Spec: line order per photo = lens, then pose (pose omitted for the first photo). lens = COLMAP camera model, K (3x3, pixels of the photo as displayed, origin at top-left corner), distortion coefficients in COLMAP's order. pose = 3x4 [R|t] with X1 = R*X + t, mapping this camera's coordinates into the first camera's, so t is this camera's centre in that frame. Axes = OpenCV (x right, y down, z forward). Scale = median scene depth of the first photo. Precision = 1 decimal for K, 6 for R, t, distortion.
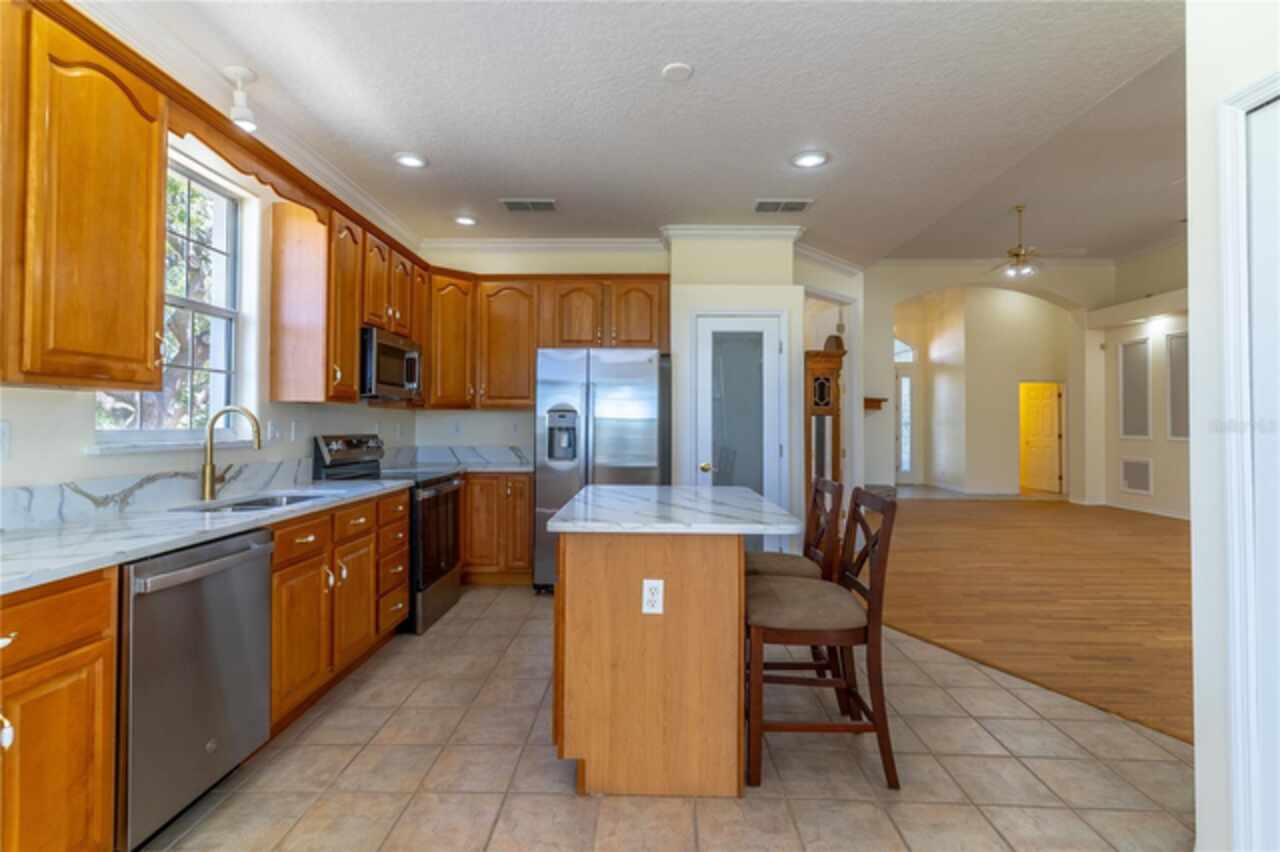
lens RADIAL K [[617.6, 0, 623.6], [0, 617.6, 416.2], [0, 0, 1]] dist [0.003795, 0.001200]
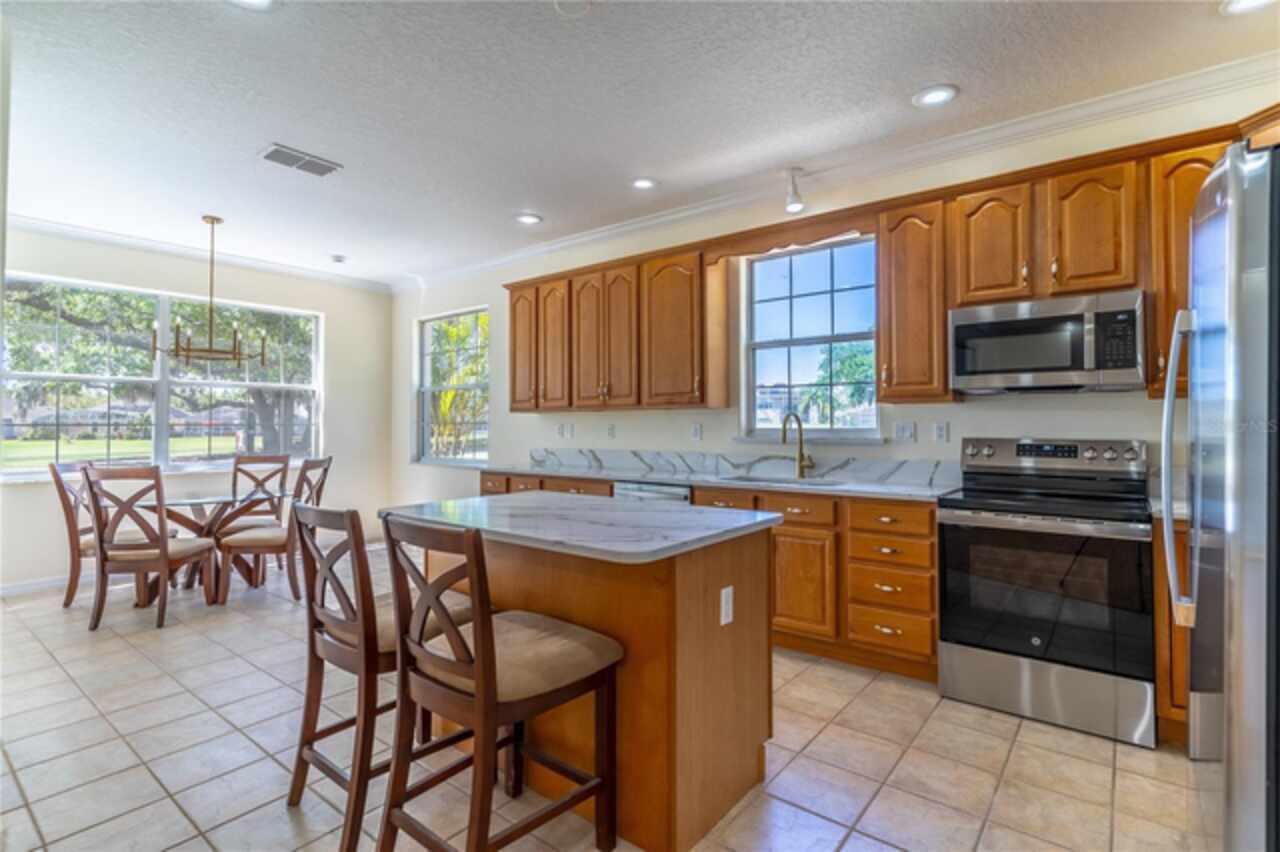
lens RADIAL K [[617.6, 0, 643.8], [0, 617.6, 422.6], [0, 0, 1]] dist [0.003795, 0.001200]
pose [[-0.584228, -0.007424, -0.811556, 0.552977], [0.008421, 0.999849, -0.015209, 0.020697], [0.811546, -0.015719, -0.584077, 1.230822]]
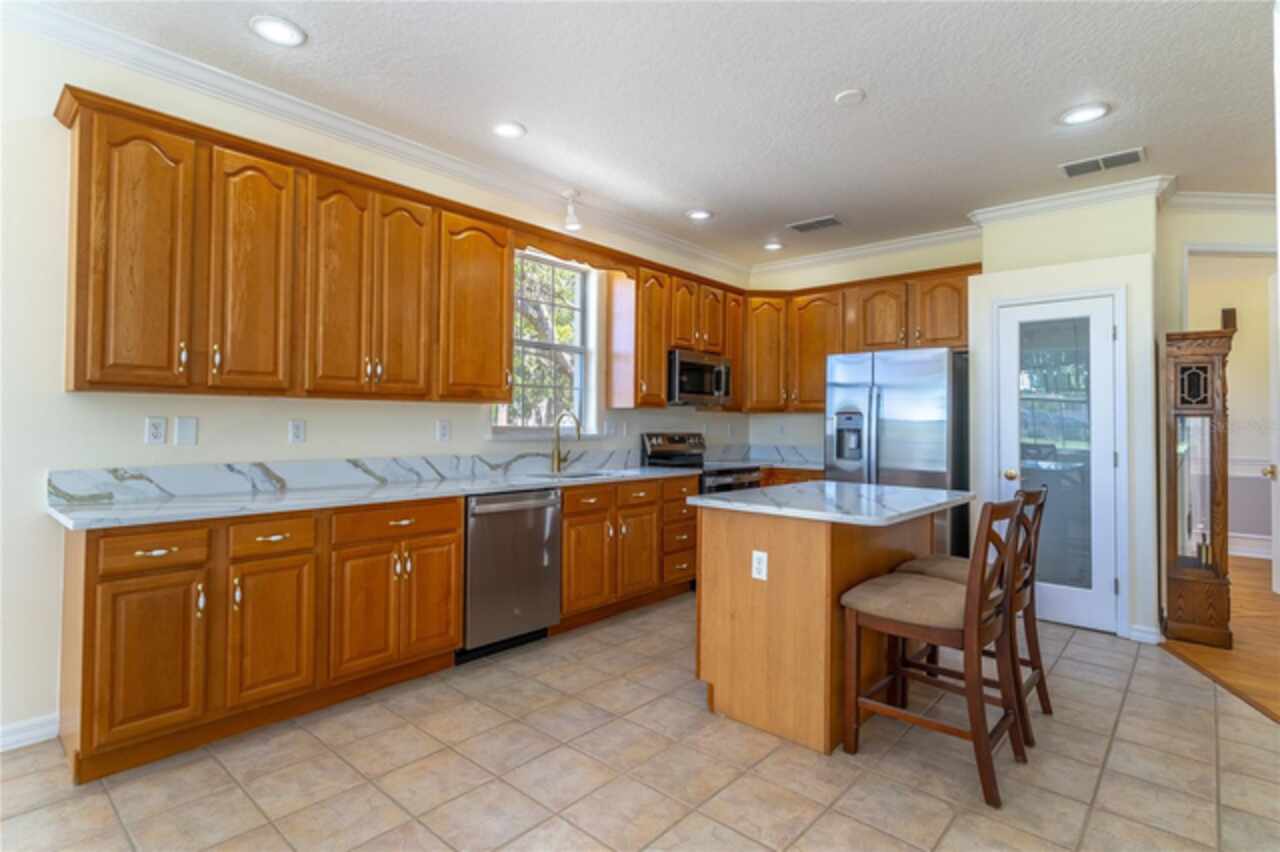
lens RADIAL K [[617.6, 0, 624.5], [0, 617.6, 419.8], [0, 0, 1]] dist [0.003795, 0.001200]
pose [[0.761252, -0.001367, -0.648455, 0.372612], [0.001192, 0.999999, -0.000708, 0.003872], [0.648455, -0.000234, 0.761253, -0.056558]]
